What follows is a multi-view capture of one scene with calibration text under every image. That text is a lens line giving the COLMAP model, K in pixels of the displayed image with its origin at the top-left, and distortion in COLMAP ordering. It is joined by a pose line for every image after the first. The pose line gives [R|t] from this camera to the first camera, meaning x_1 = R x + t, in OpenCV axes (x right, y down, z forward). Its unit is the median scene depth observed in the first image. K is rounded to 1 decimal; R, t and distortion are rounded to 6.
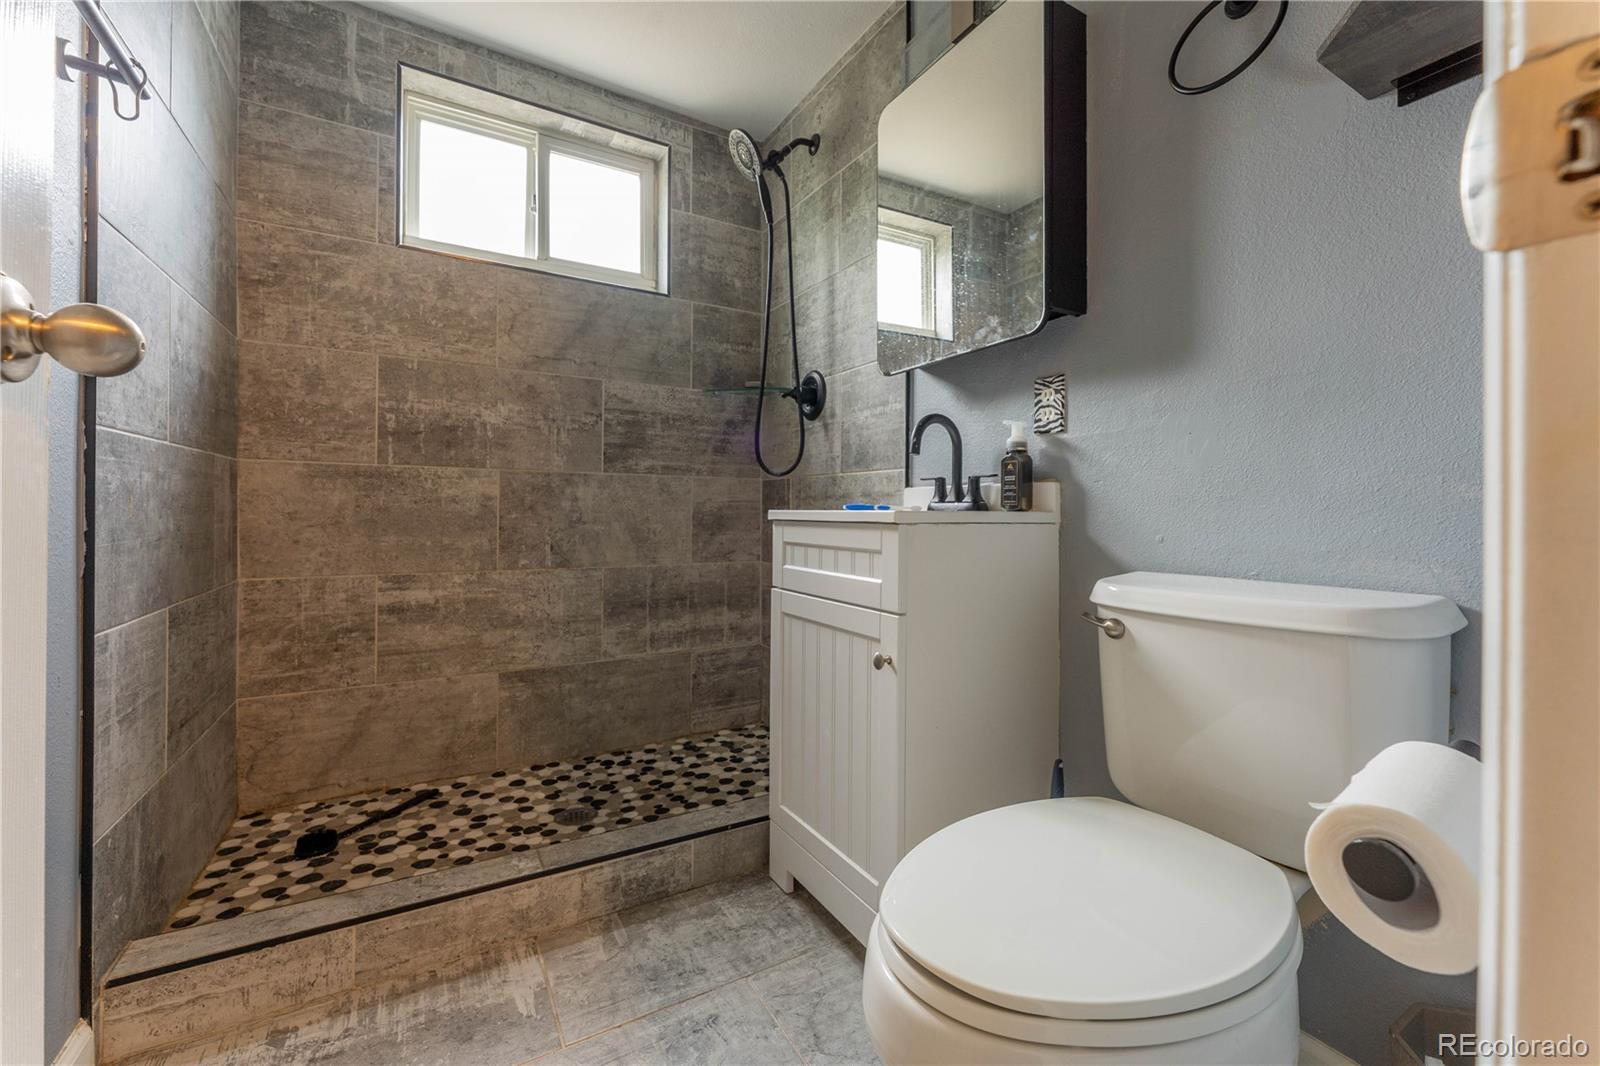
lens RADIAL K [[667.8, 0, 830.4], [0, 667.8, 506.6], [0, 0, 1]] dist [0.000457, 0.000007]
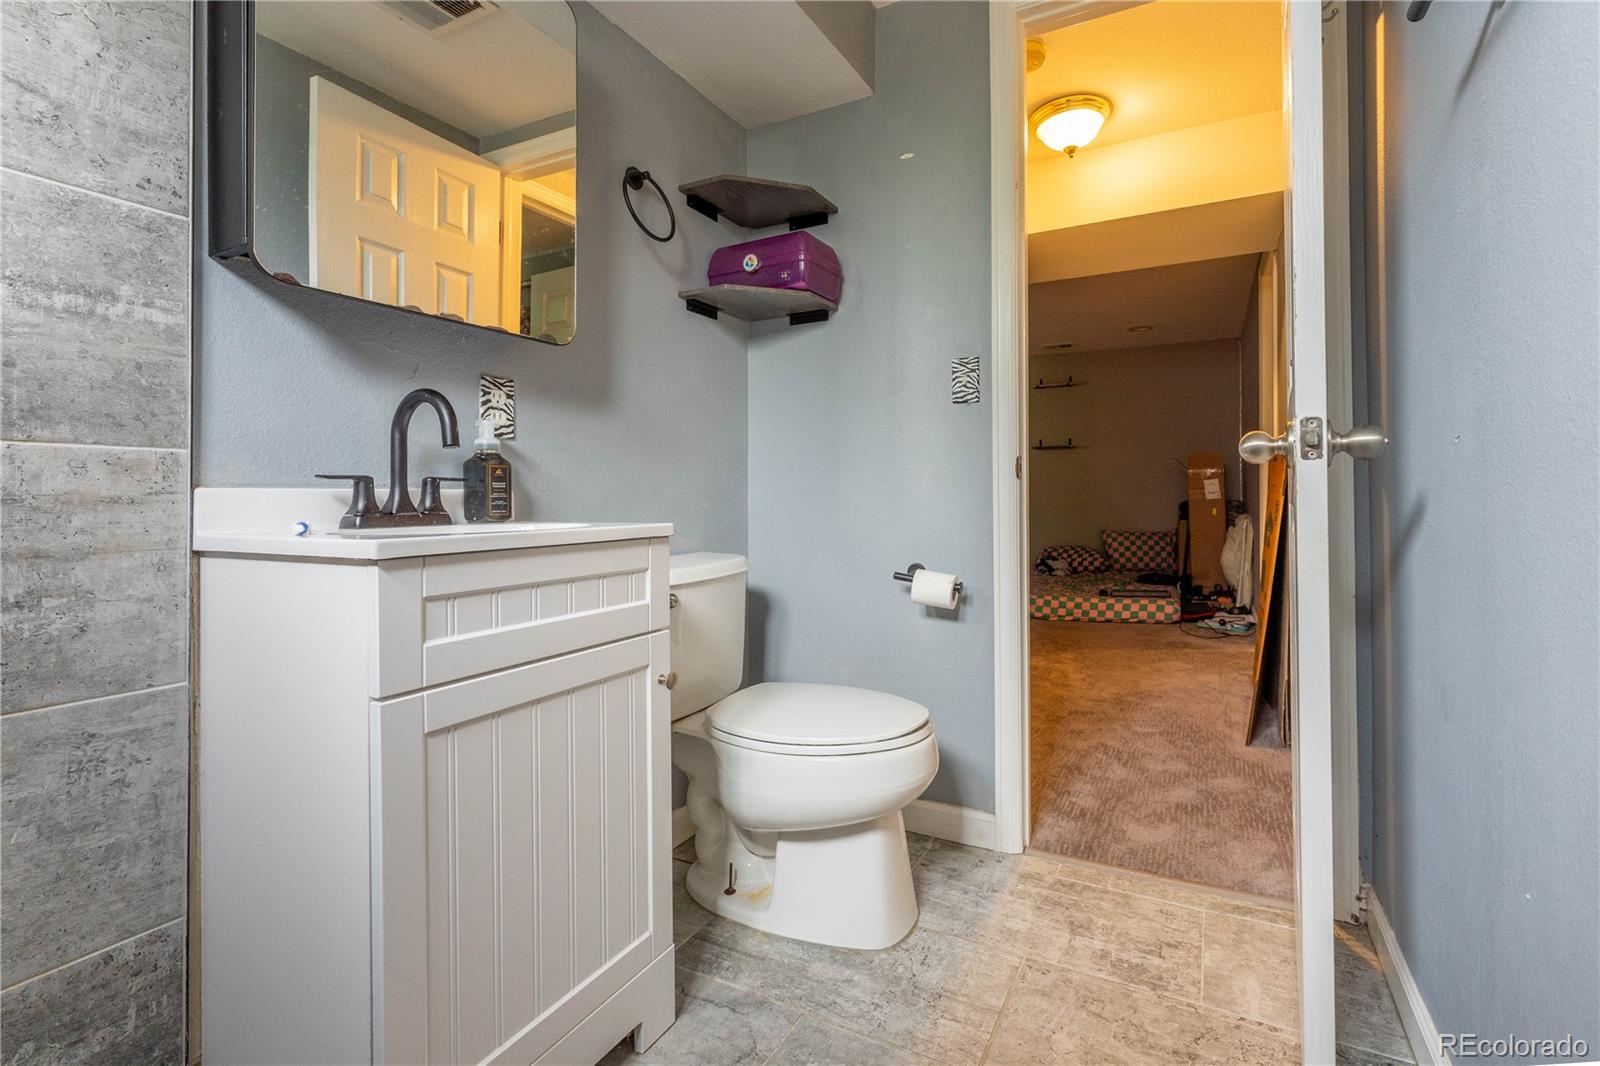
lens RADIAL K [[667.8, 0, 830.4], [0, 667.8, 506.6], [0, 0, 1]] dist [0.000457, 0.000007]
pose [[-0.488338, -0.008686, 0.872611, -0.720172], [0.004333, 0.999914, 0.012378, -0.022462], [-0.872644, 0.009825, -0.488259, 1.049778]]
